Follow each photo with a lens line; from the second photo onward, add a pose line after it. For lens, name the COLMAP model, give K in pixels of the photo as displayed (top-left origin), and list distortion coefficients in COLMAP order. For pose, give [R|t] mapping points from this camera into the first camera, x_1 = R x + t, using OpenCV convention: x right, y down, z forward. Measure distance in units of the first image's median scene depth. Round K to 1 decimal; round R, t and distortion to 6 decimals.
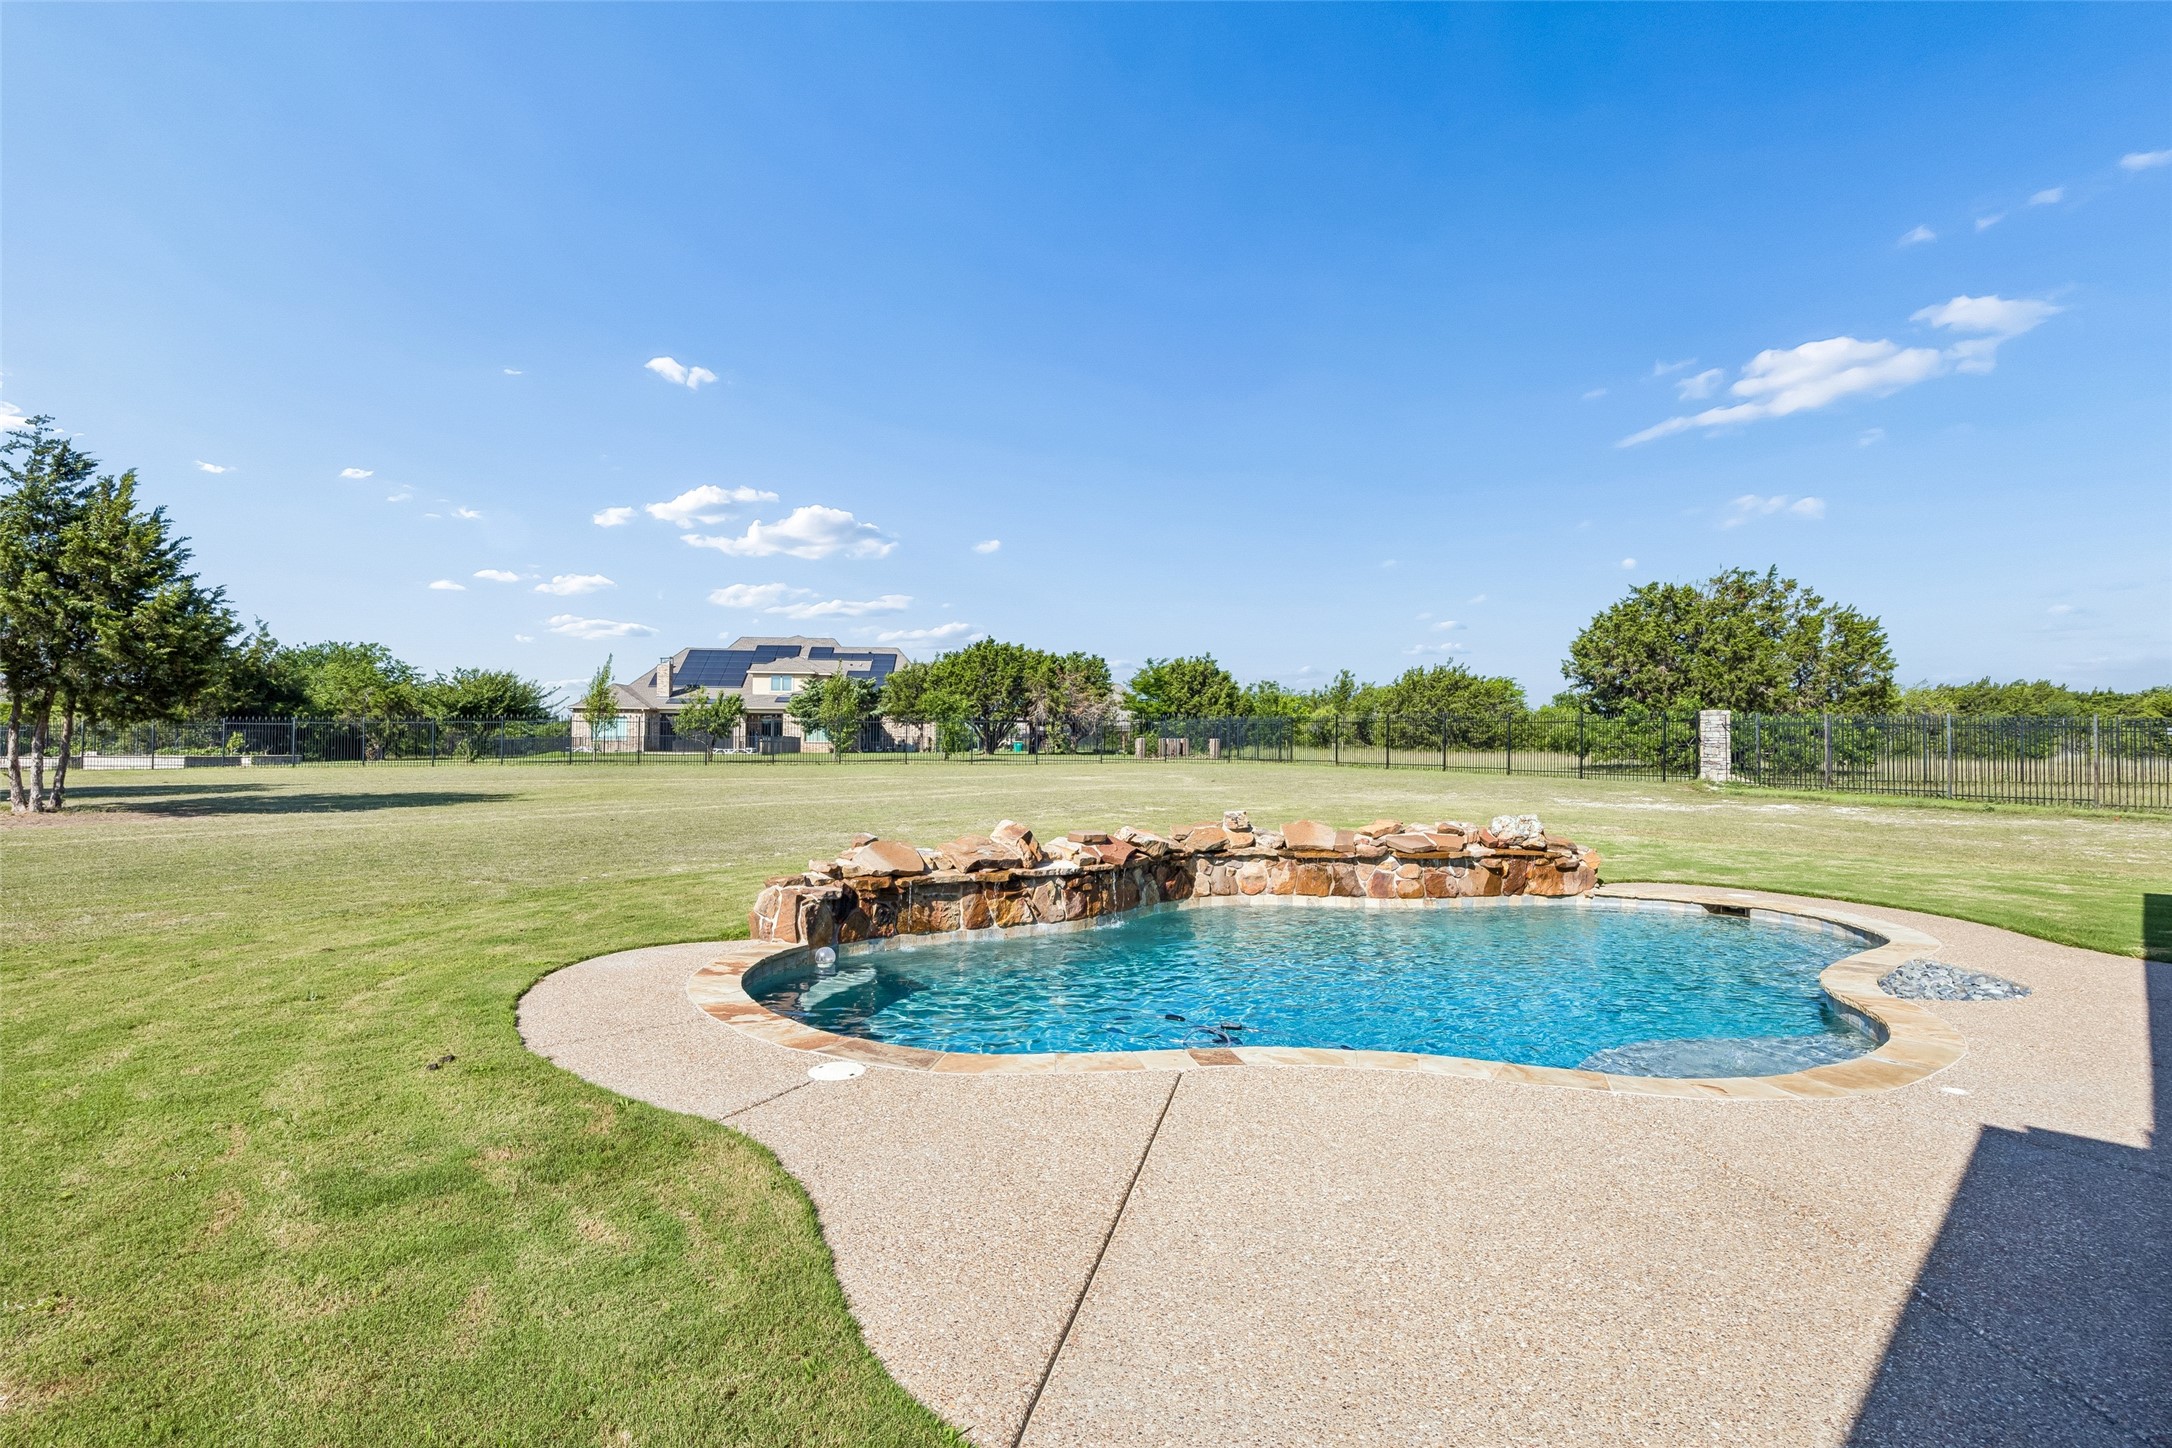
lens RADIAL K [[1085.5, 0, 1066.9], [0, 1085.5, 737.5], [0, 0, 1]] dist [-0.004045, -0.000462]
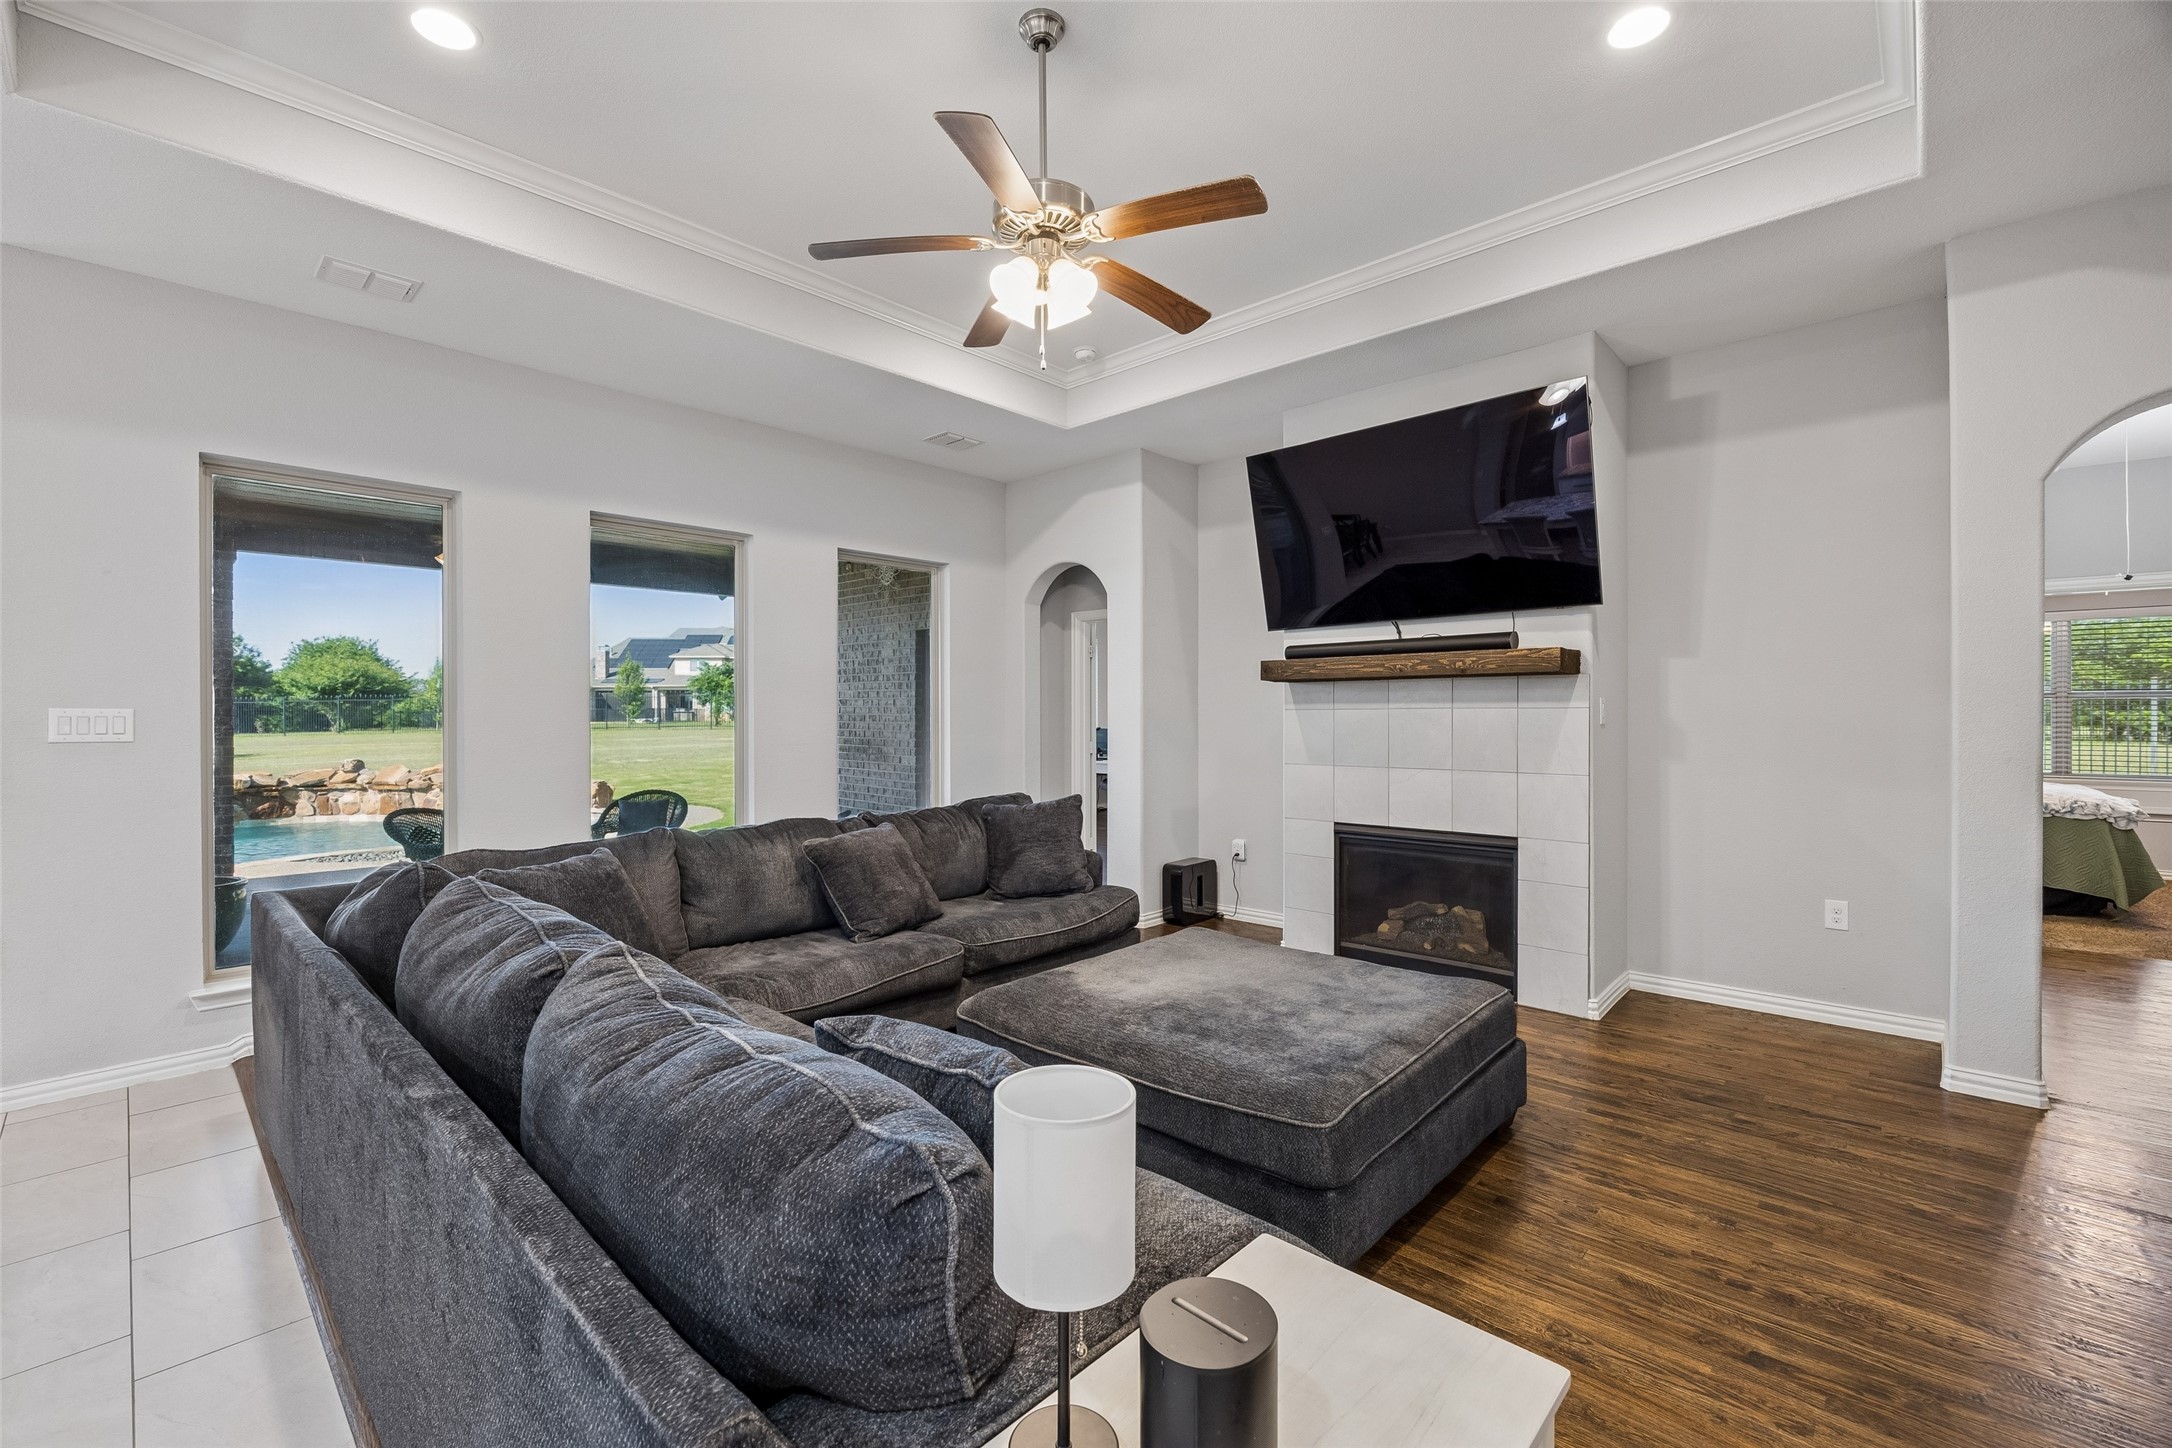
lens RADIAL K [[908.2, 0, 1064.6], [0, 908.2, 719.7], [0, 0, 1]] dist [-0.009529, -0.000118]
pose [[0.999905, -0.012402, 0.005997, 1.179648], [0.012305, 0.999799, 0.015845, 0.006673], [-0.006193, -0.015770, 0.999856, -0.253408]]
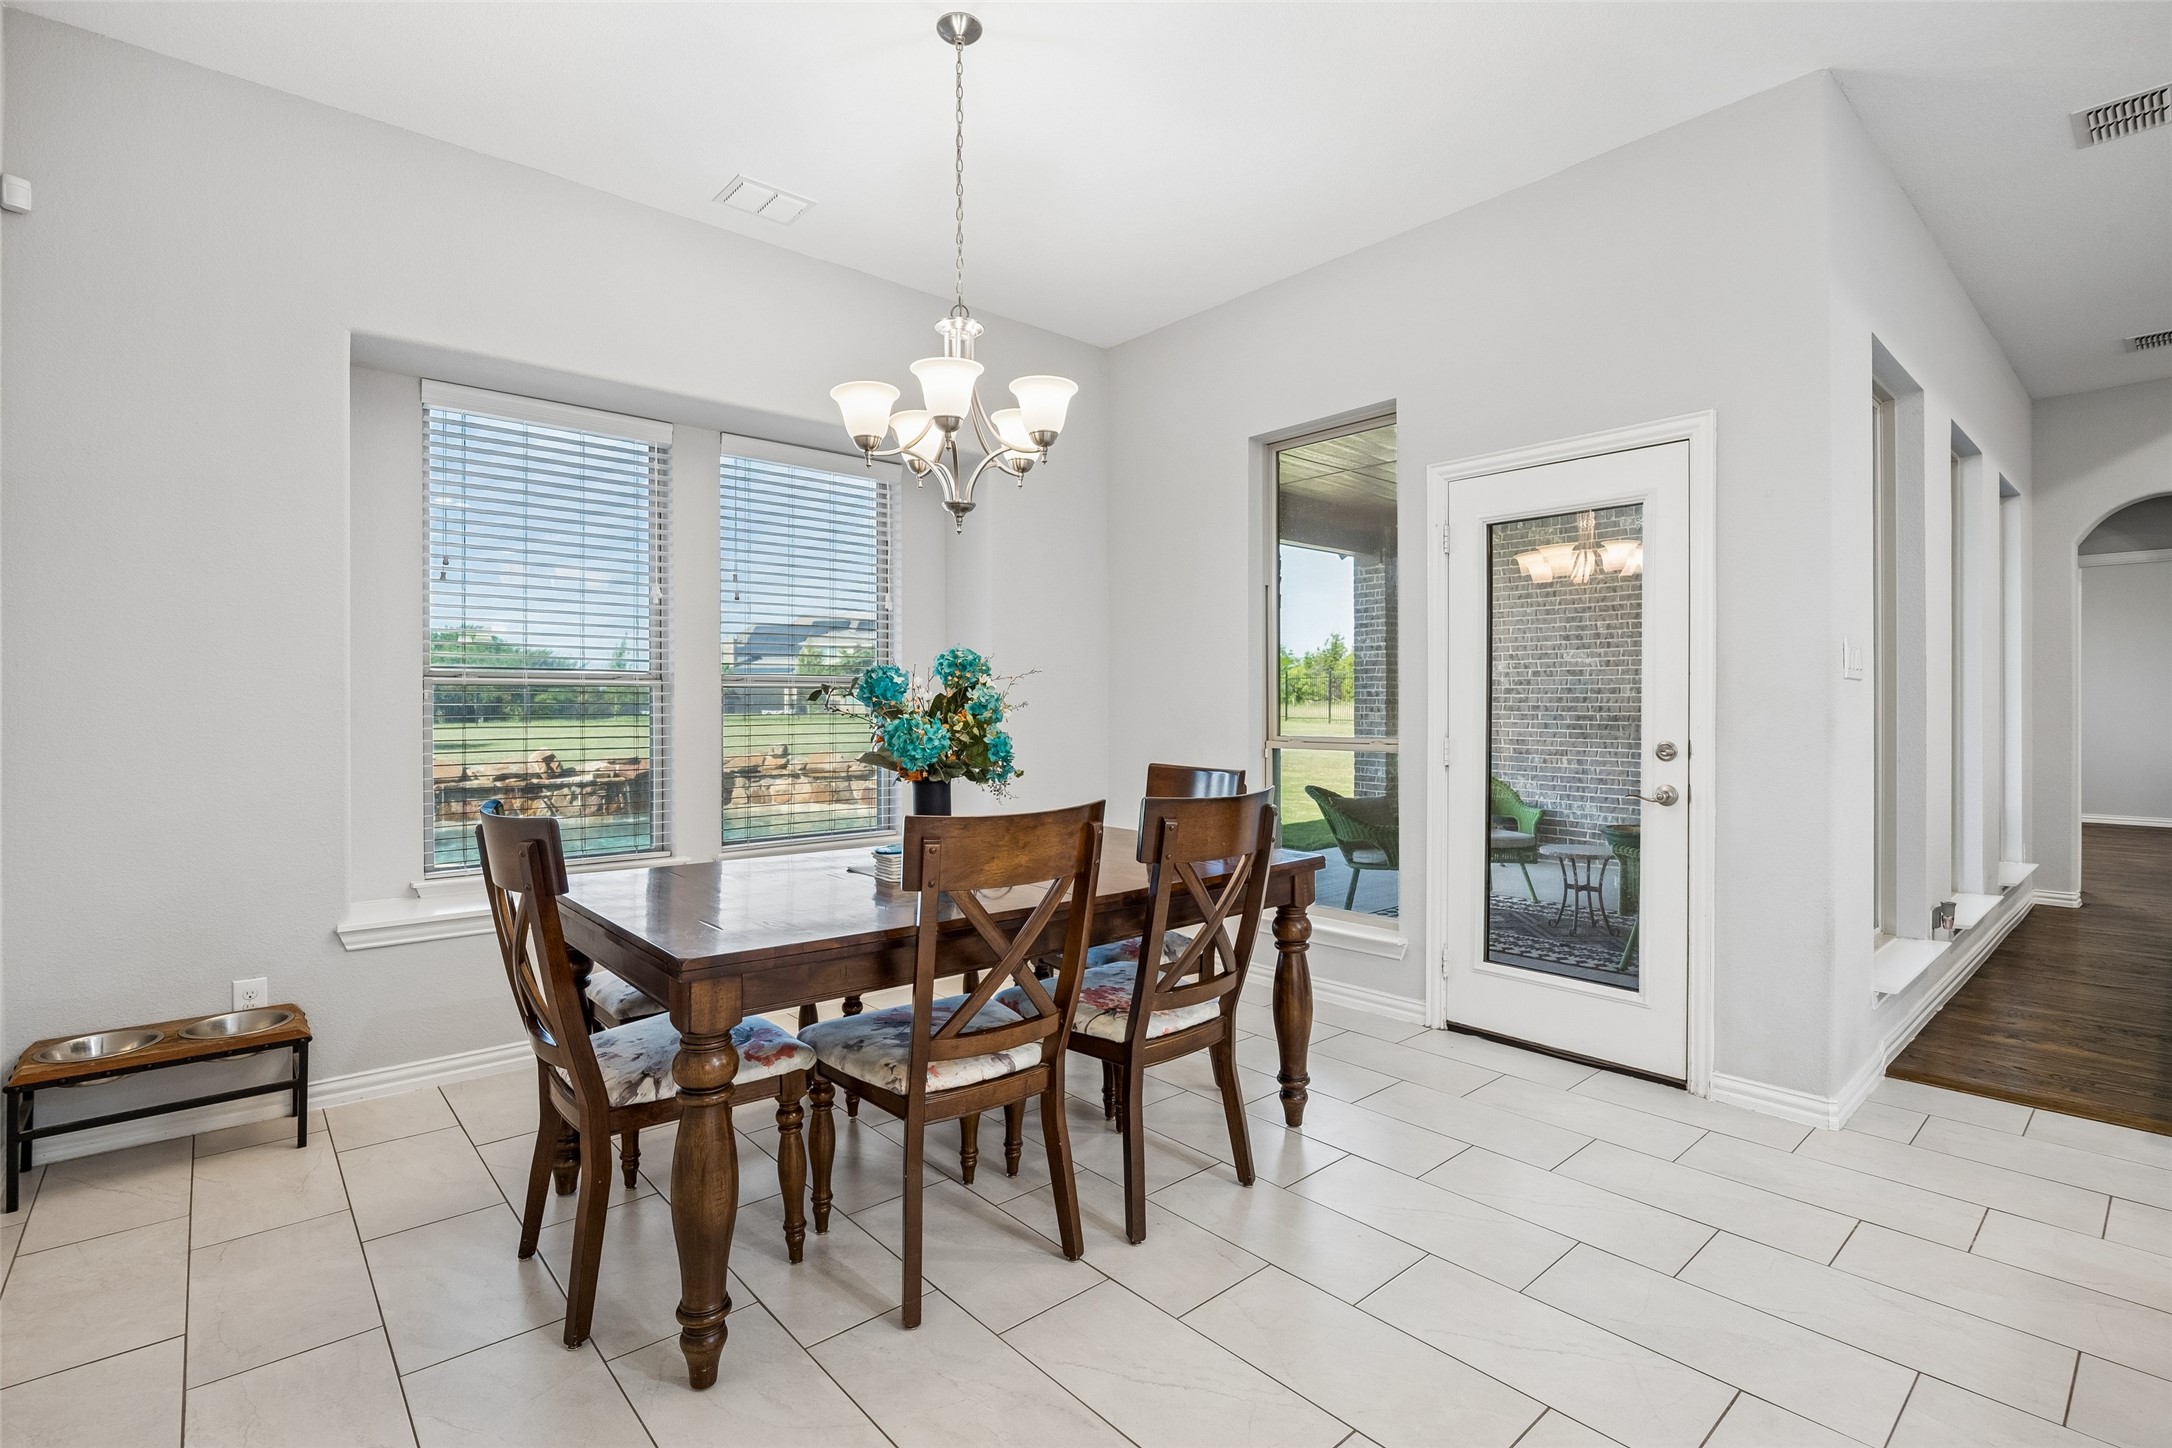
lens RADIAL K [[998.8, 0, 1066.3], [0, 998.8, 712.2], [0, 0, 1]] dist [-0.018991, 0.001552]
pose [[0.995798, -0.010430, -0.090977, 0.666232], [0.011609, 0.999855, 0.012442, 0.017372], [0.090834, -0.013446, 0.995775, -0.238936]]
